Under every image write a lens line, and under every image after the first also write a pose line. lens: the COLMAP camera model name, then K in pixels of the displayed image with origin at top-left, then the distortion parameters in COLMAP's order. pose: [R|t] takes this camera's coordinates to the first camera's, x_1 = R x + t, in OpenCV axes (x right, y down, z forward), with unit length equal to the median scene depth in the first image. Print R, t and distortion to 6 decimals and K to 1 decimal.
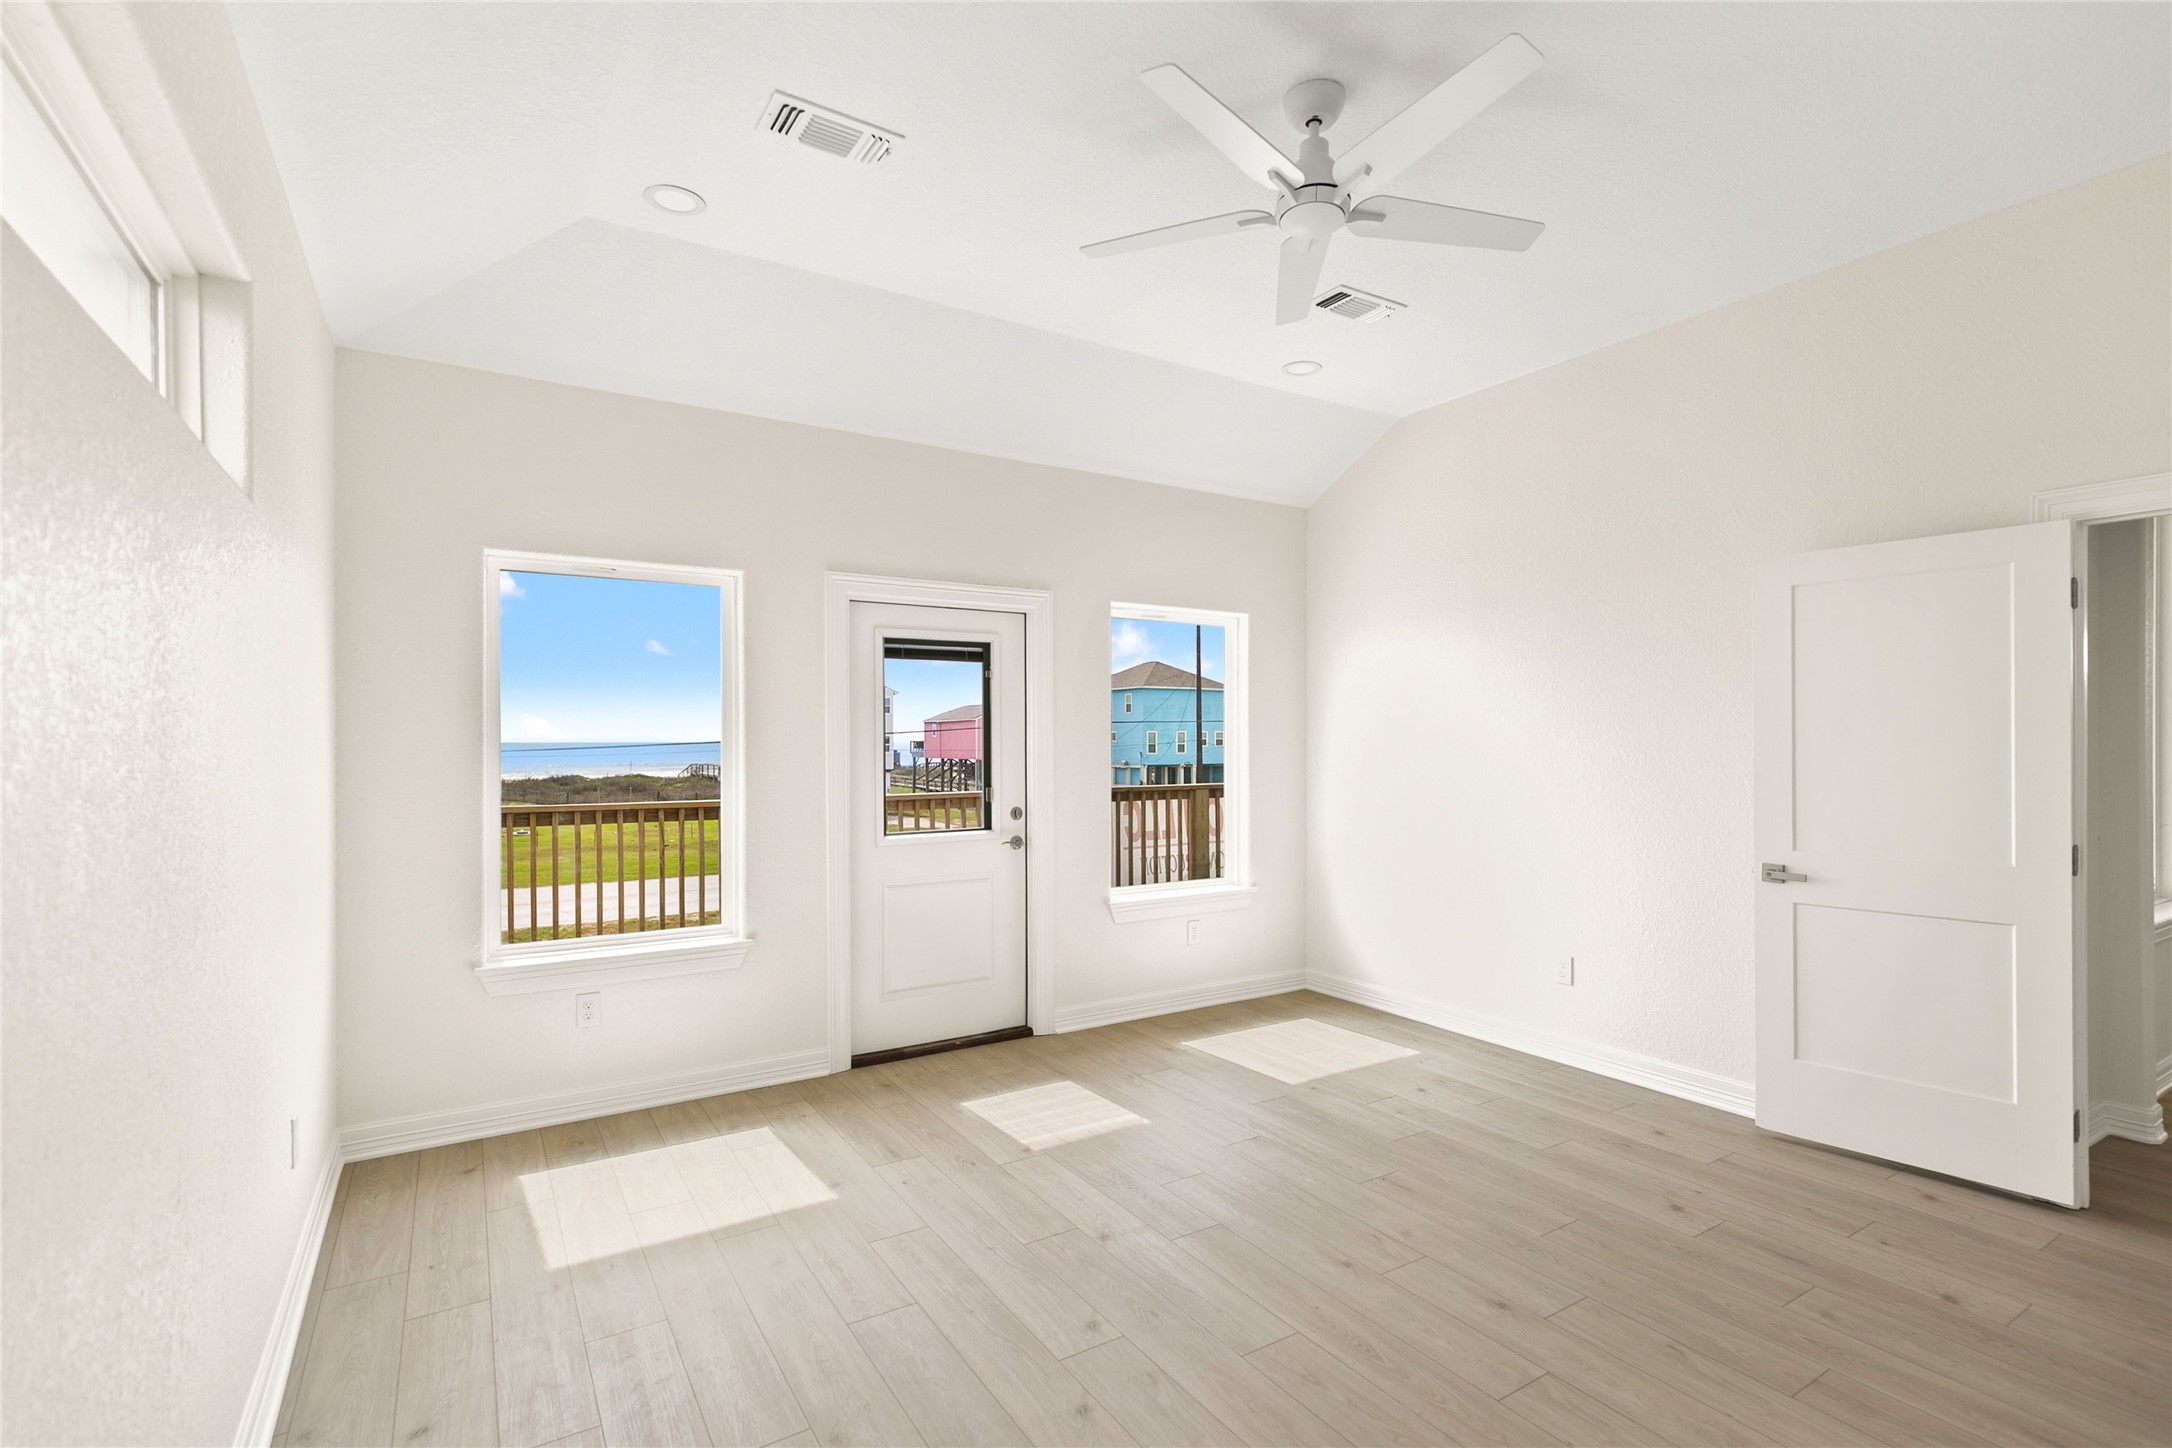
lens RADIAL K [[995.6, 0, 1085.7], [0, 995.6, 737.2], [0, 0, 1]] dist [-0.001774, -0.000269]
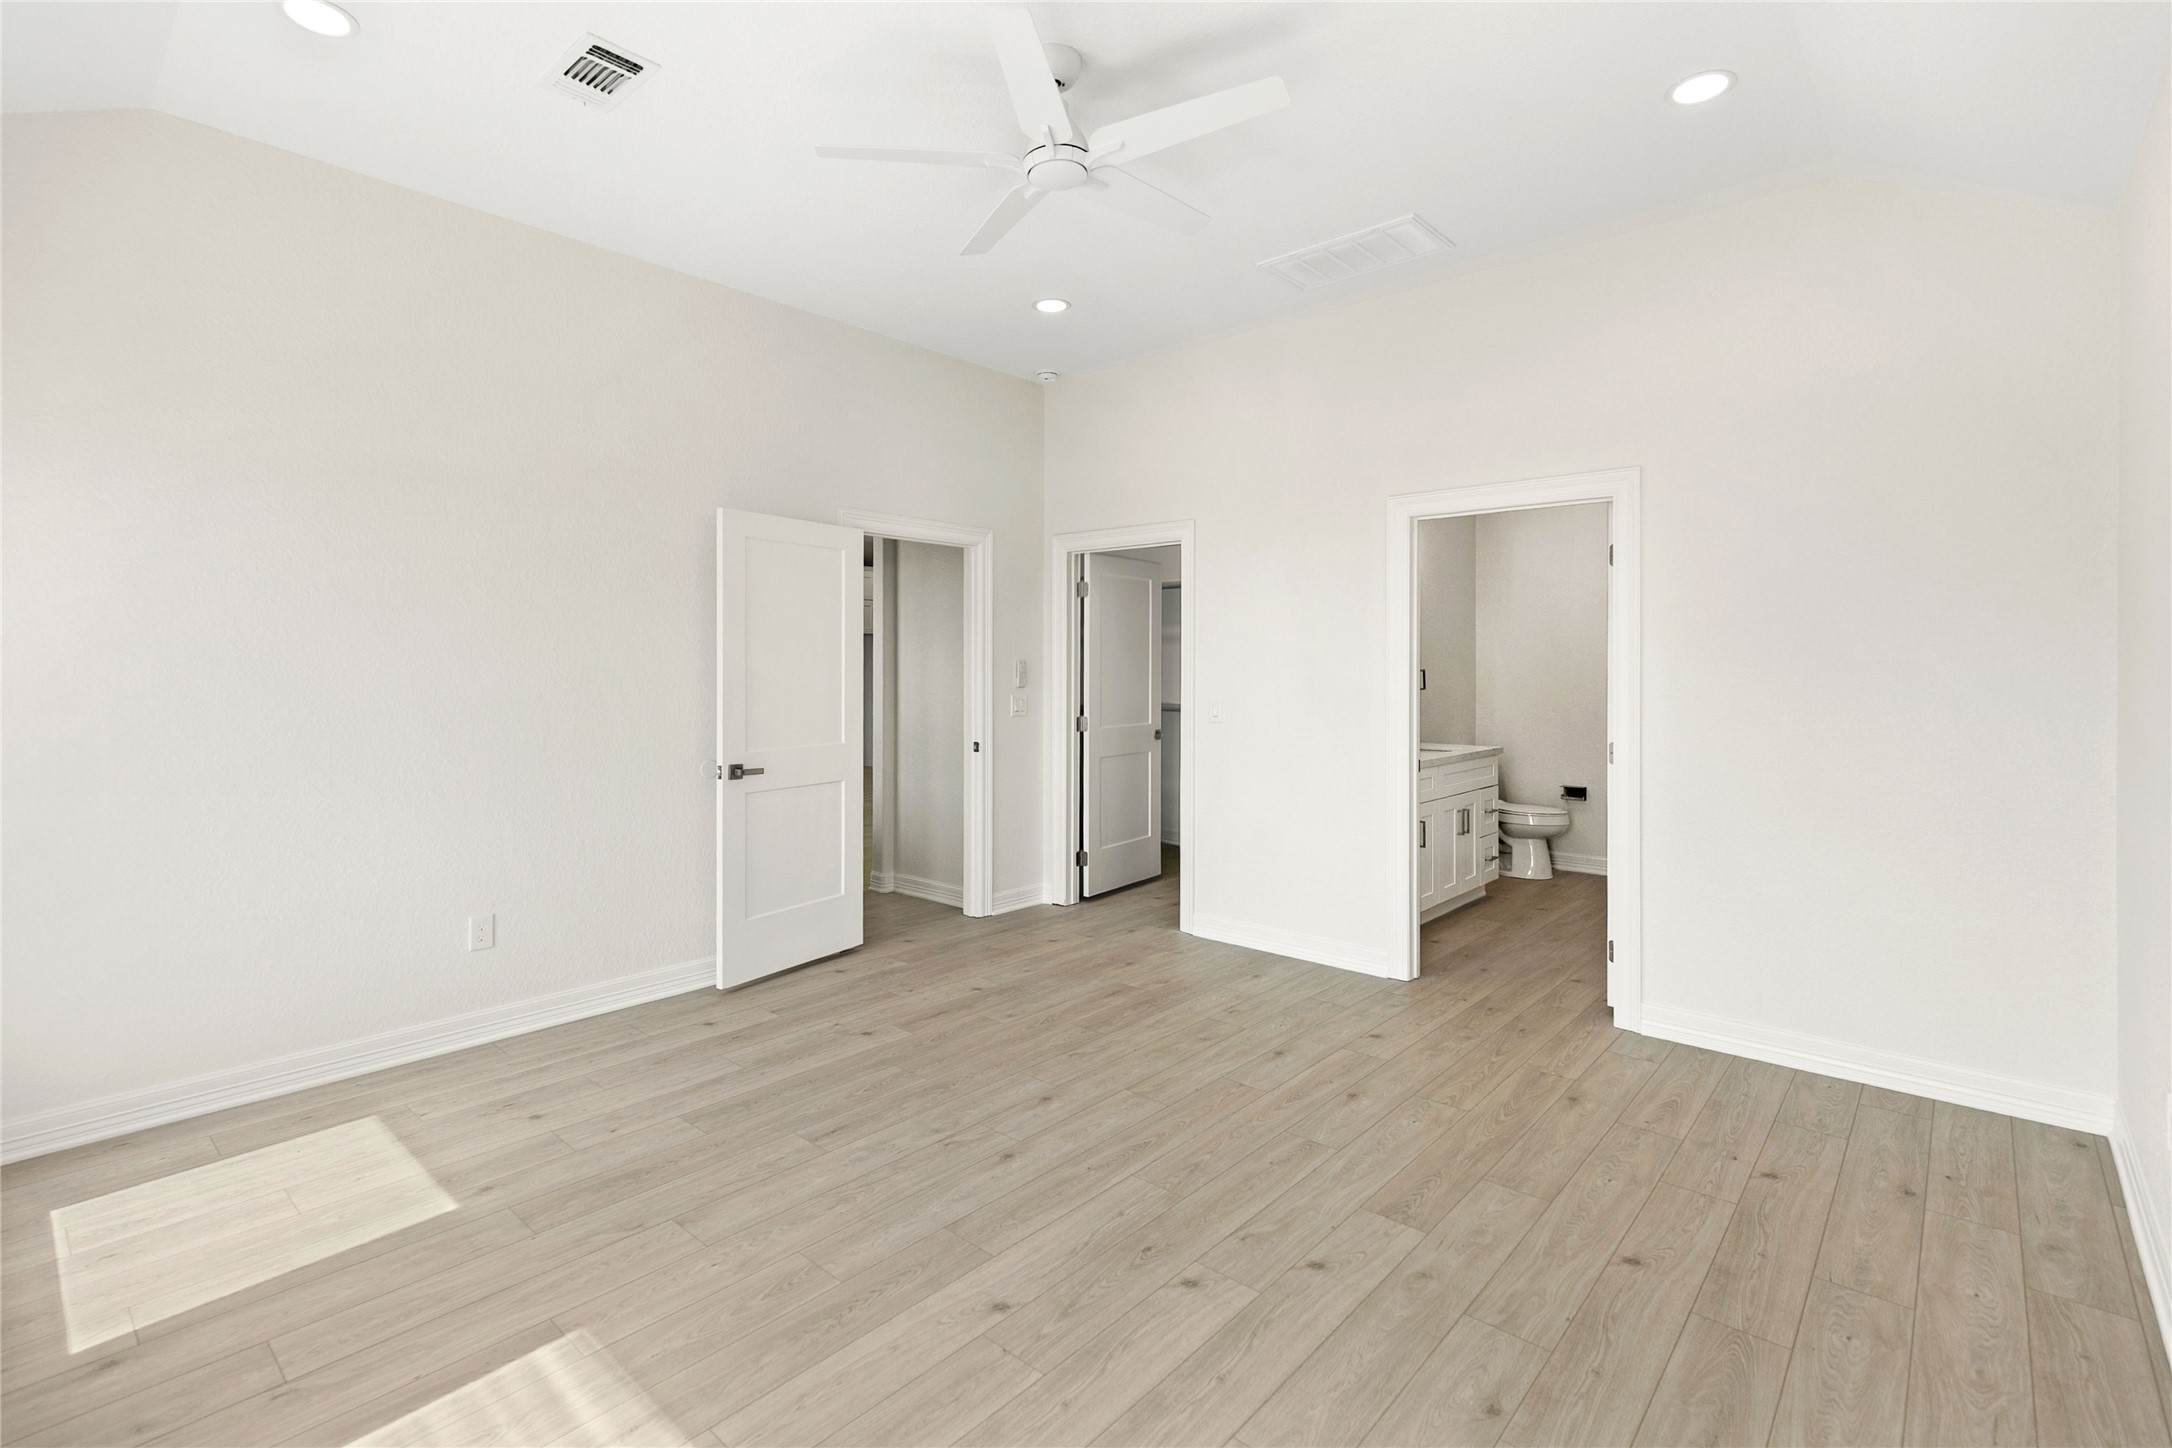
lens RADIAL K [[995.6, 0, 1089.5], [0, 995.6, 686.4], [0, 0, 1]] dist [-0.001774, -0.000269]
pose [[-0.283098, -0.017744, 0.958927, -0.632916], [-0.004459, 0.999842, 0.017184, 0.011483], [-0.959081, 0.000589, -0.283132, 1.006863]]
